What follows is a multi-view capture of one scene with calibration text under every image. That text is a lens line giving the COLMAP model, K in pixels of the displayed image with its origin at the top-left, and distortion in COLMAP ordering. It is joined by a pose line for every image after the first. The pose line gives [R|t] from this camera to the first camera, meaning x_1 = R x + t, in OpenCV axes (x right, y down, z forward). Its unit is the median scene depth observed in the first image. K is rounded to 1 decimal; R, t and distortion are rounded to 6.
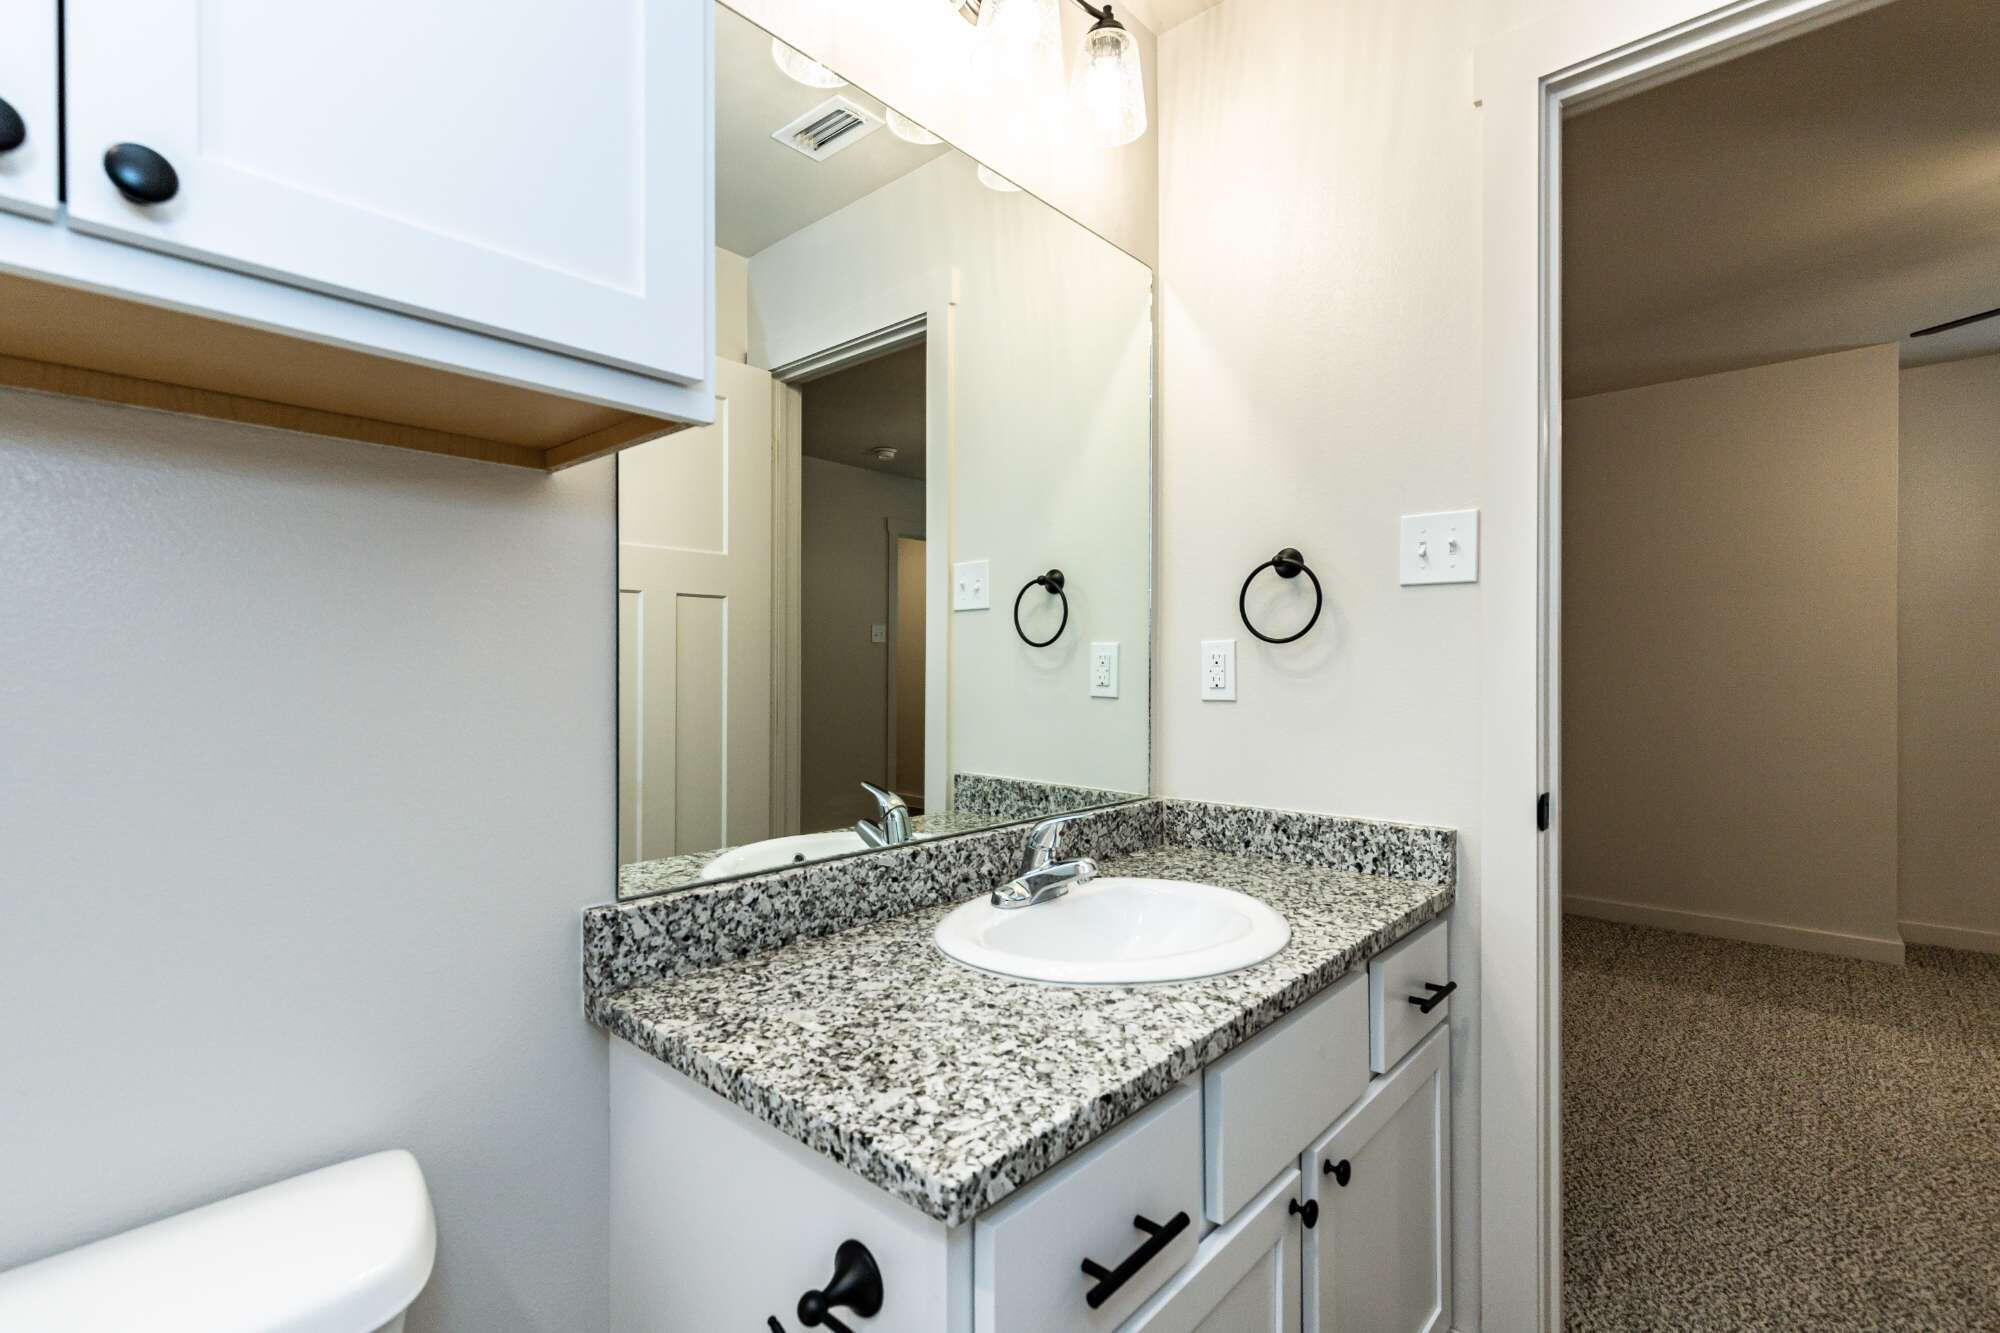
lens RADIAL K [[897.2, 0, 985.5], [0, 897.2, 669.1], [0, 0, 1]] dist [0.010822, -0.000901]
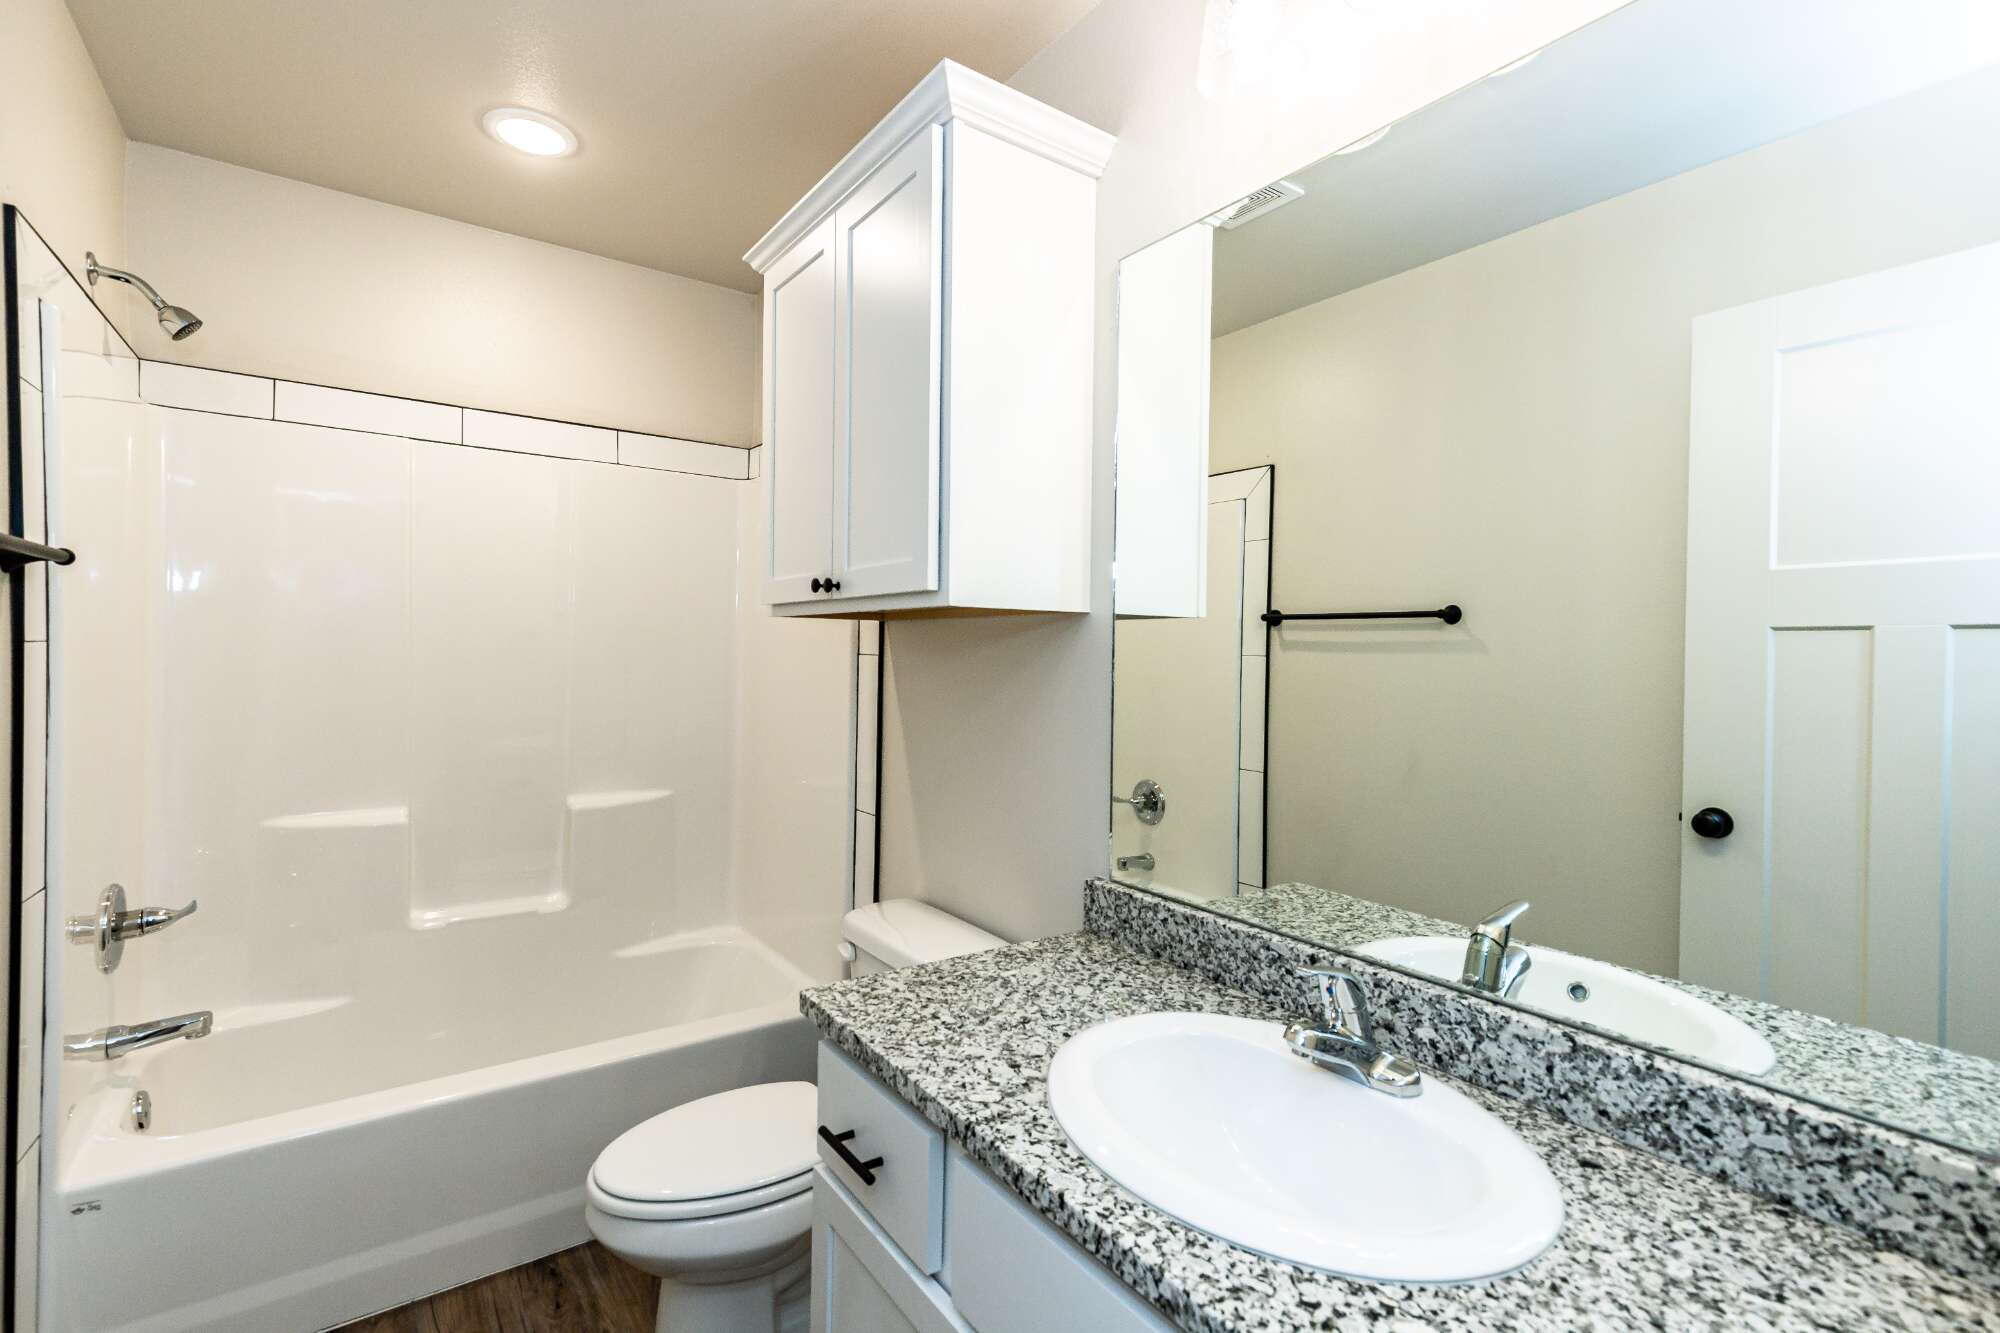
lens RADIAL K [[897.2, 0, 985.5], [0, 897.2, 669.1], [0, 0, 1]] dist [0.010822, -0.000901]
pose [[-0.218538, 0.009930, -0.975778, 1.068514], [-0.016373, 0.999770, 0.013841, -0.114017], [0.975691, 0.019001, -0.218325, 1.052947]]
